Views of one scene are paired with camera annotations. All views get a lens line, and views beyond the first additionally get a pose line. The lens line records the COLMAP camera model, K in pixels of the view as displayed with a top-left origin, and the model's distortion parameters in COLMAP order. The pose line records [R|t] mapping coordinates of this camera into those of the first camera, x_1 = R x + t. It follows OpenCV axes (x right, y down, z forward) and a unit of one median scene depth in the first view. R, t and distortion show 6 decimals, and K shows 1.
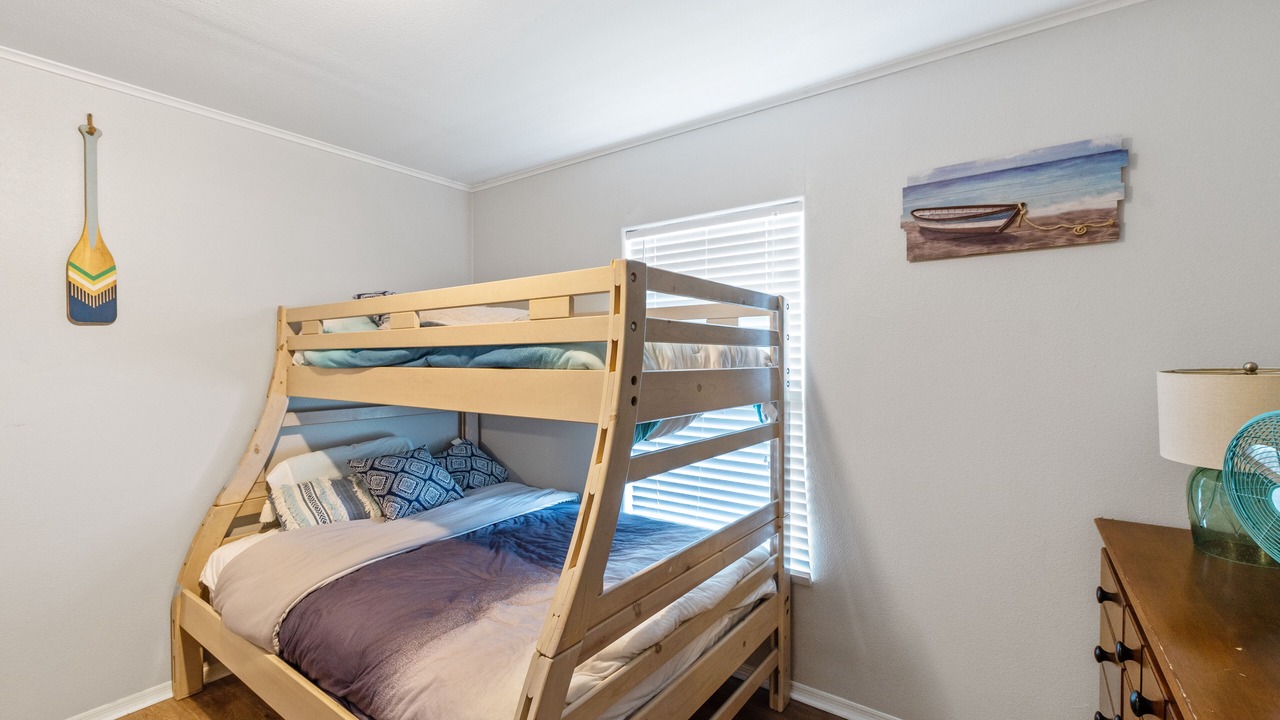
lens RADIAL K [[551.9, 0, 640.1], [0, 551.9, 358.2], [0, 0, 1]] dist [0.005462, -0.001836]
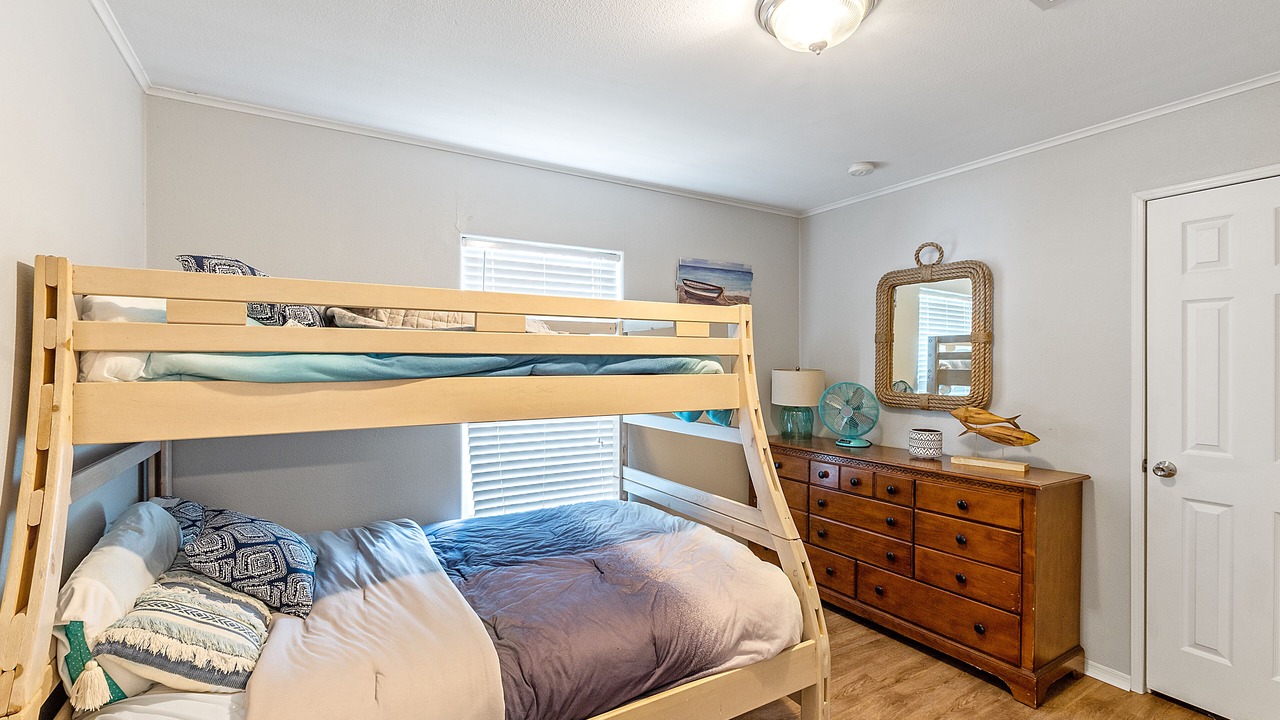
lens RADIAL K [[551.9, 0, 639.7], [0, 551.9, 362.9], [0, 0, 1]] dist [0.005462, -0.001836]
pose [[0.387516, 0.001365, 0.921862, -1.196916], [-0.000987, 0.999999, -0.001066, -0.004929], [-0.921863, -0.000497, 0.387517, 0.479906]]
